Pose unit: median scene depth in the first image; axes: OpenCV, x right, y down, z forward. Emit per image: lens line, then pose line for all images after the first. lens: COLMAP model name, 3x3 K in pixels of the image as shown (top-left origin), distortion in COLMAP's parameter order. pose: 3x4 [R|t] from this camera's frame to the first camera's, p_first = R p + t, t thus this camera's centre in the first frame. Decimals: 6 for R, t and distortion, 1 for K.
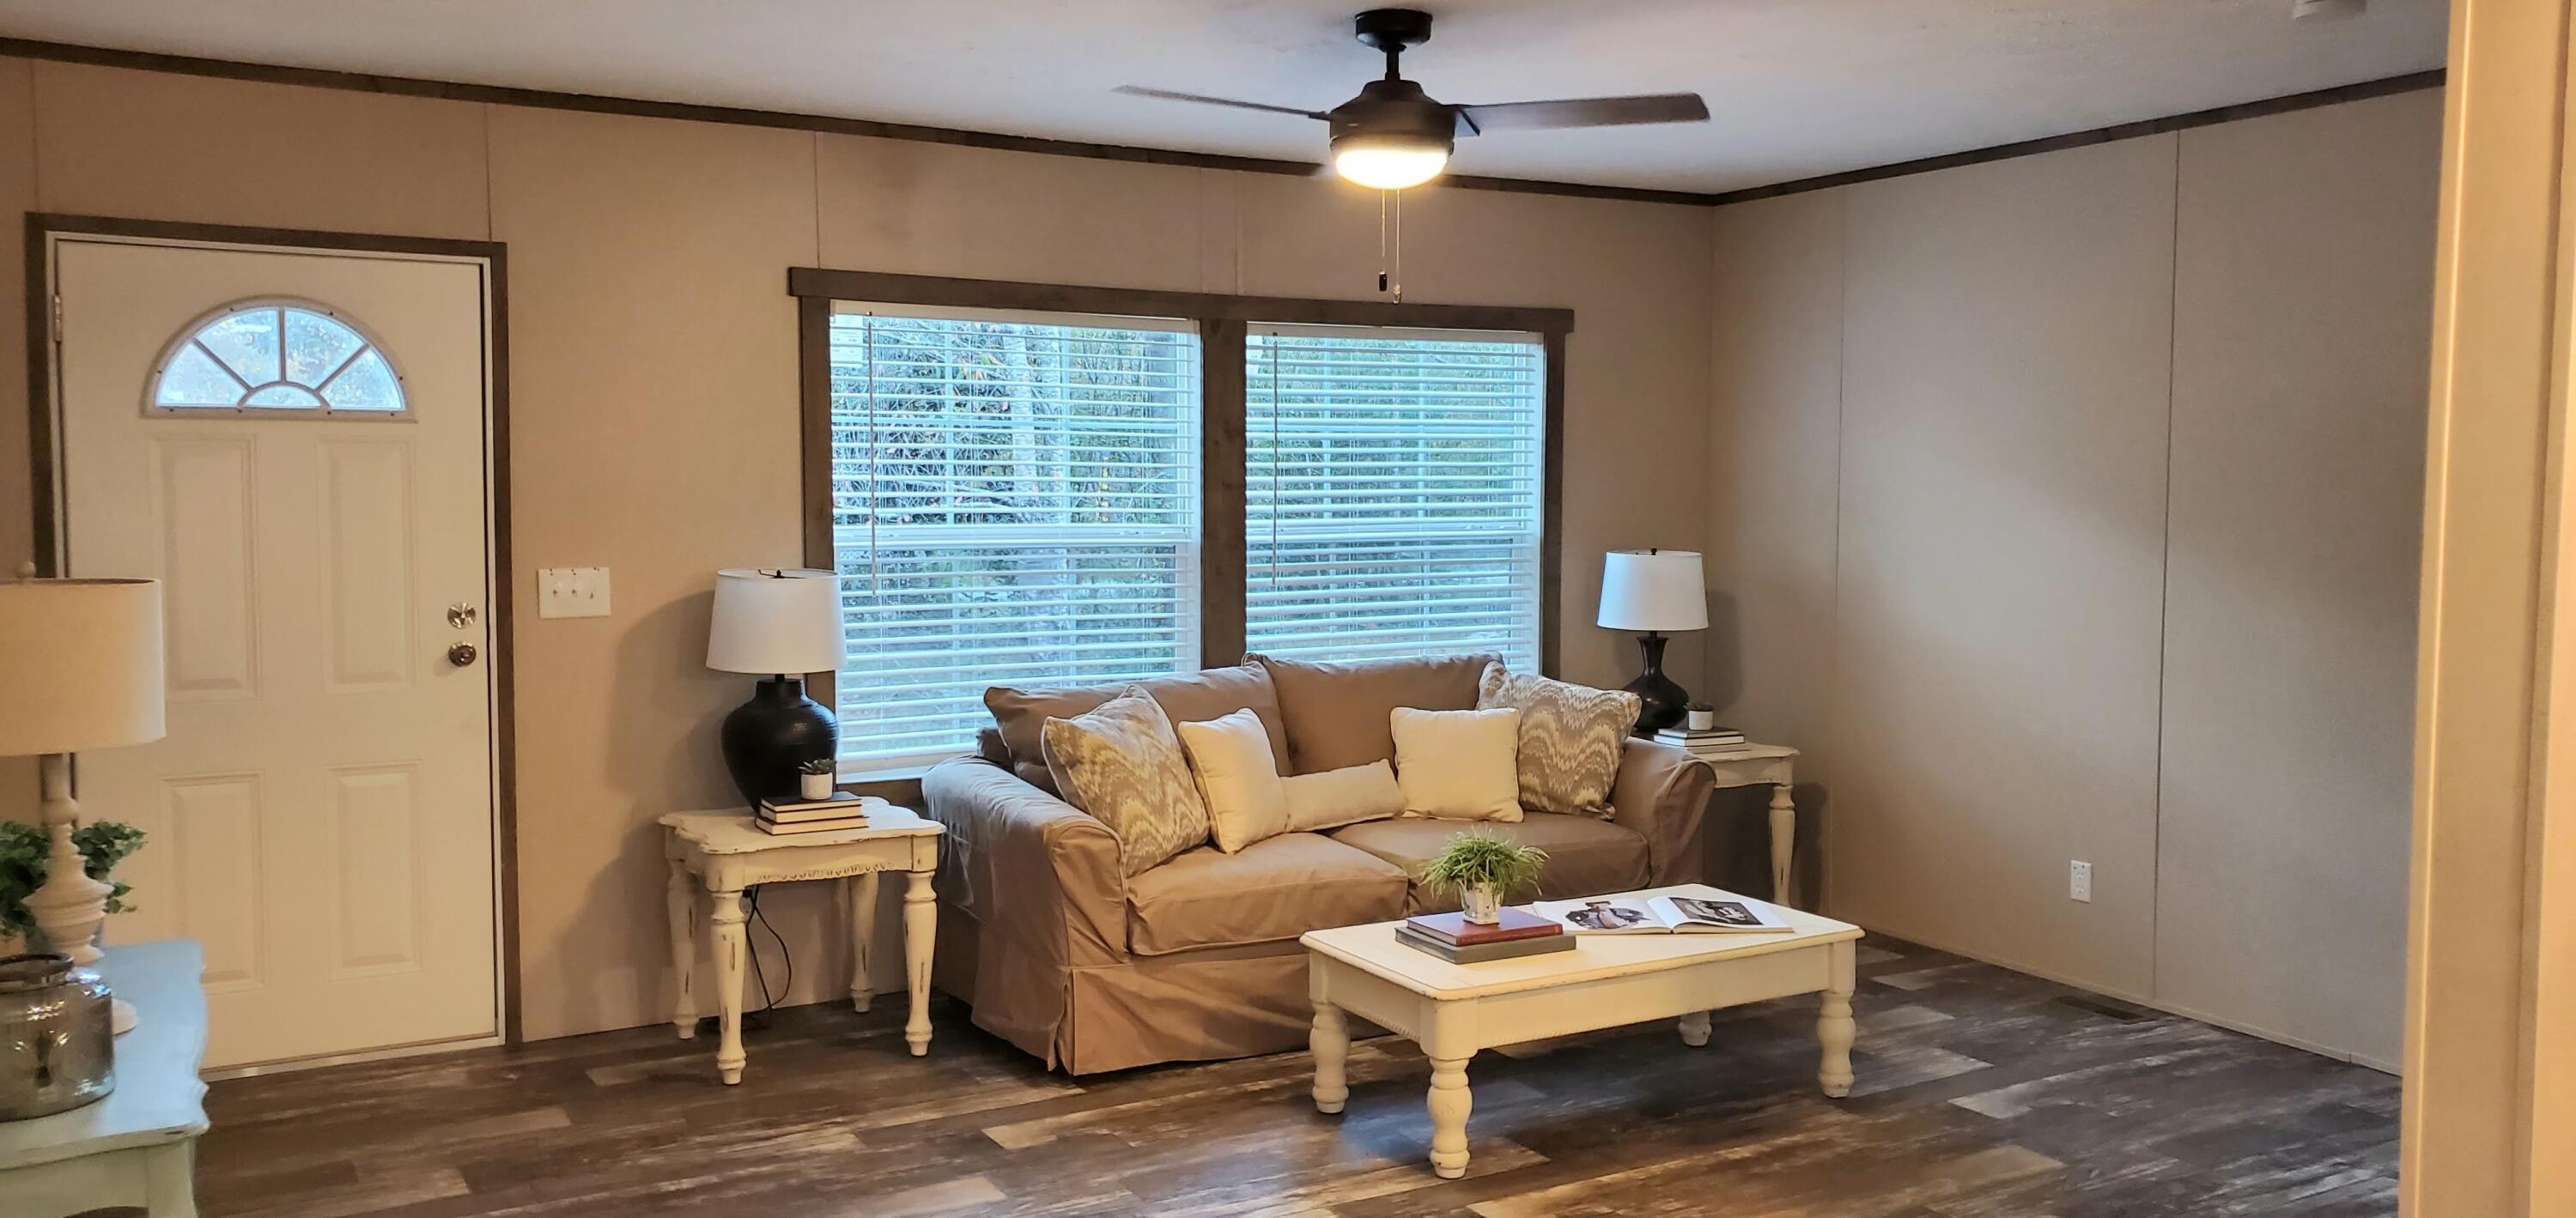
lens RADIAL K [[1980.4, 0, 1288.0], [0, 1980.4, 609.0], [0, 0, 1]] dist [0.089315, -0.099910]
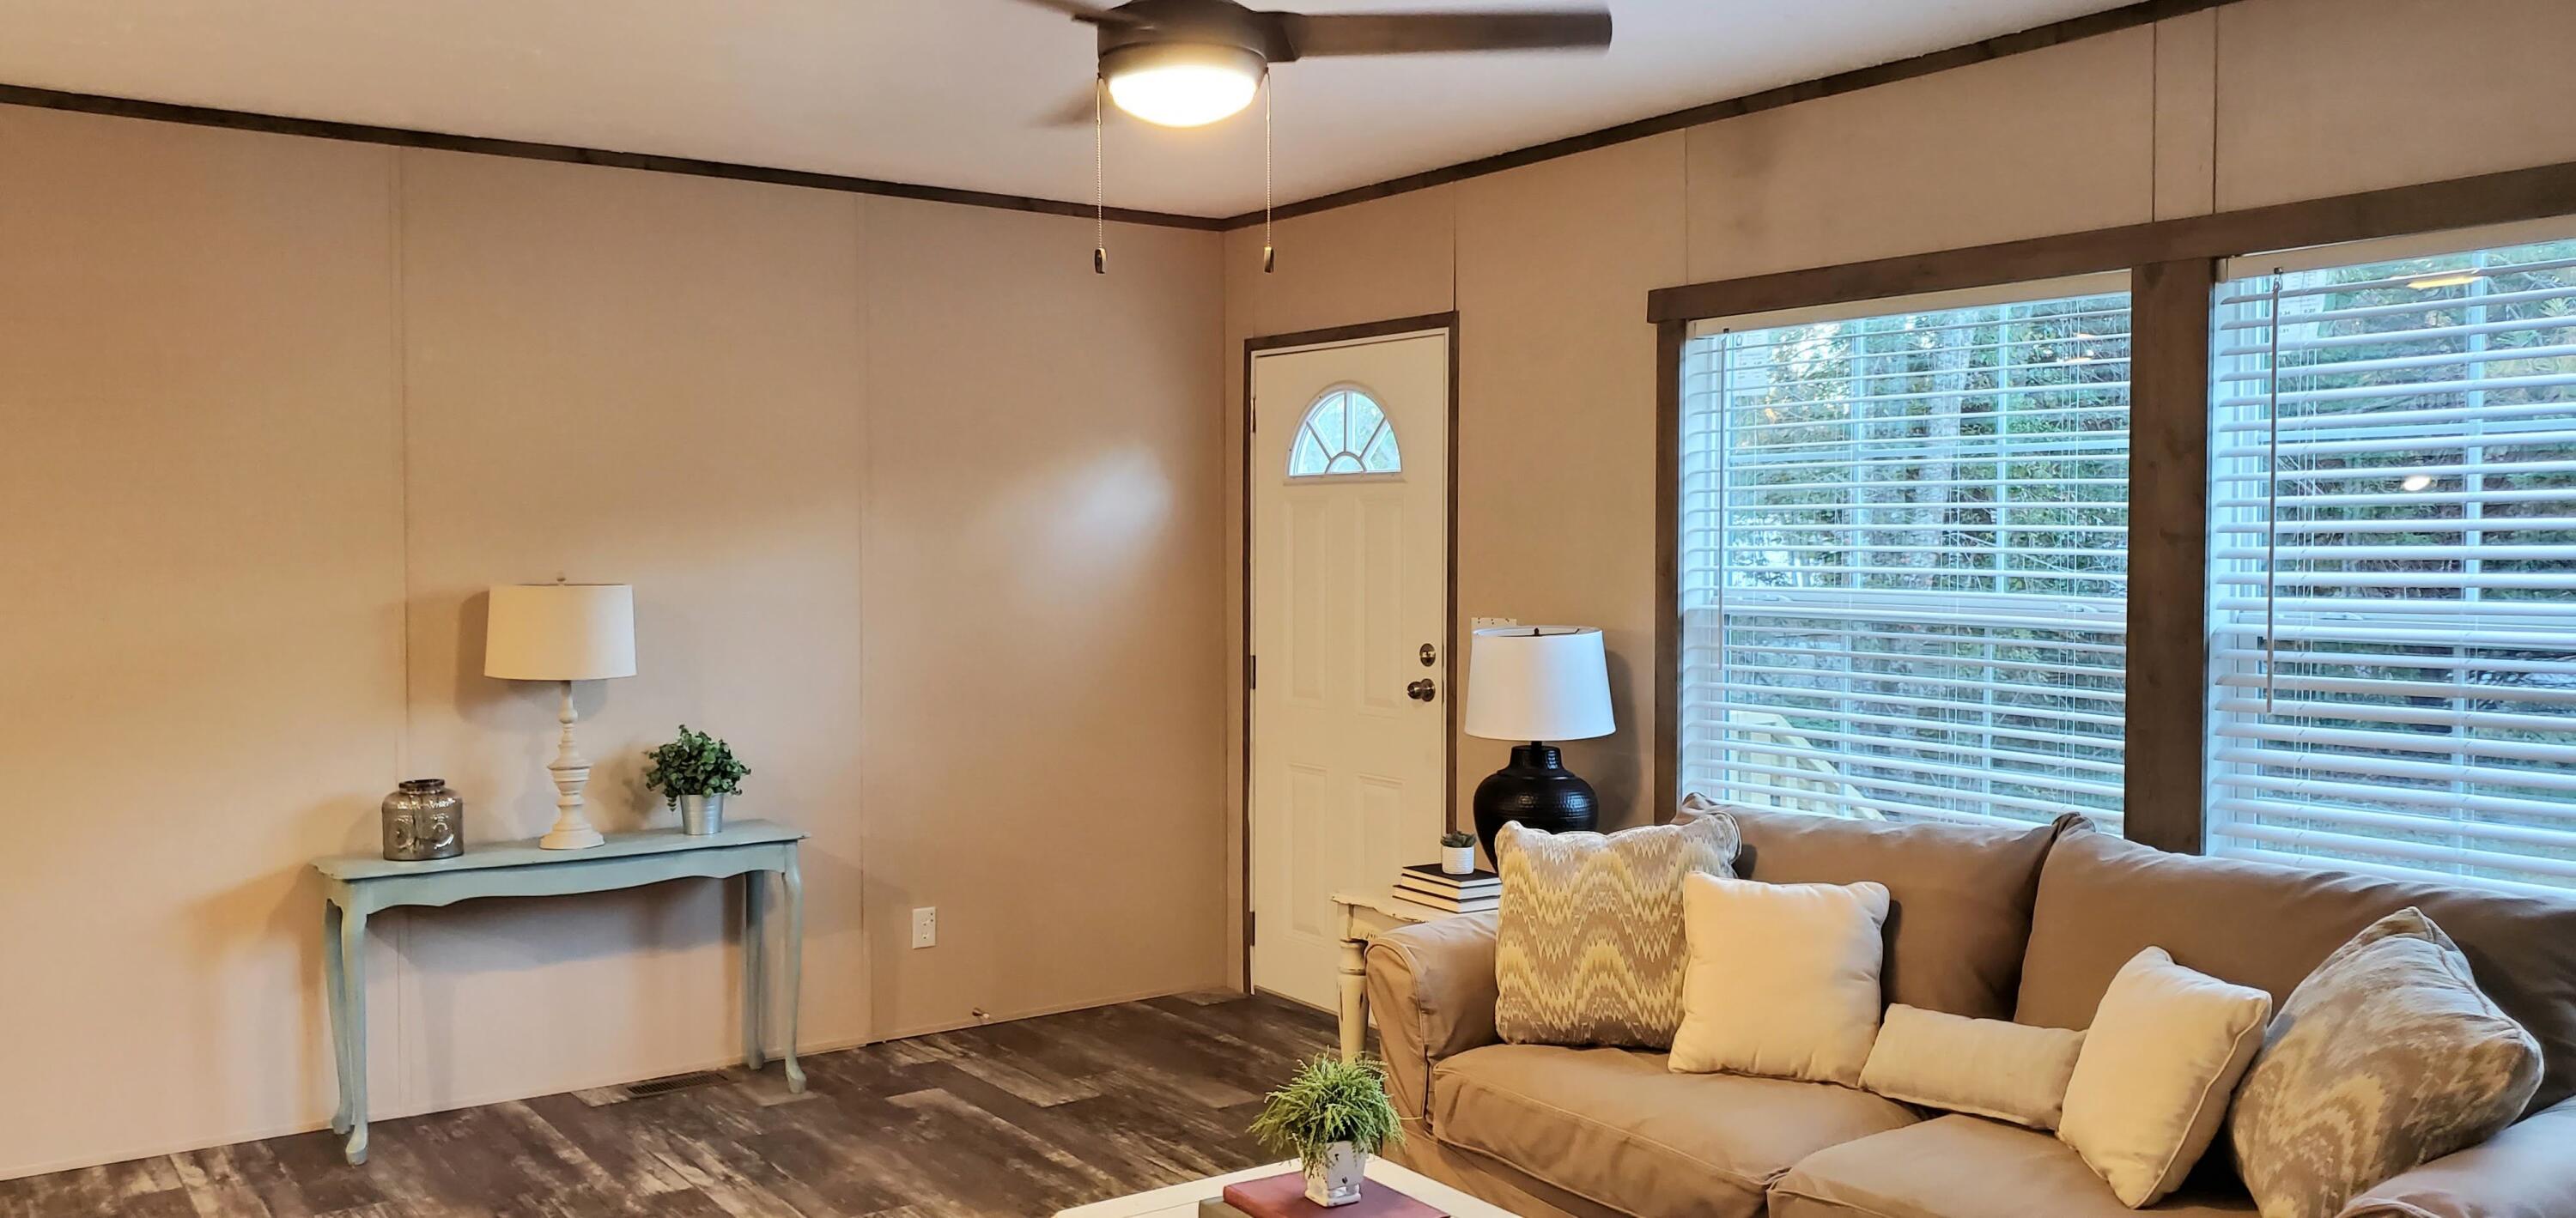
lens RADIAL K [[1980.4, 0, 1288.0], [0, 1980.4, 609.0], [0, 0, 1]] dist [0.089315, -0.099910]
pose [[0.081067, 0.031944, -0.996197, 0.593446], [-0.072057, 0.997059, 0.026108, -0.040195], [0.994101, 0.069667, 0.083130, 0.744177]]
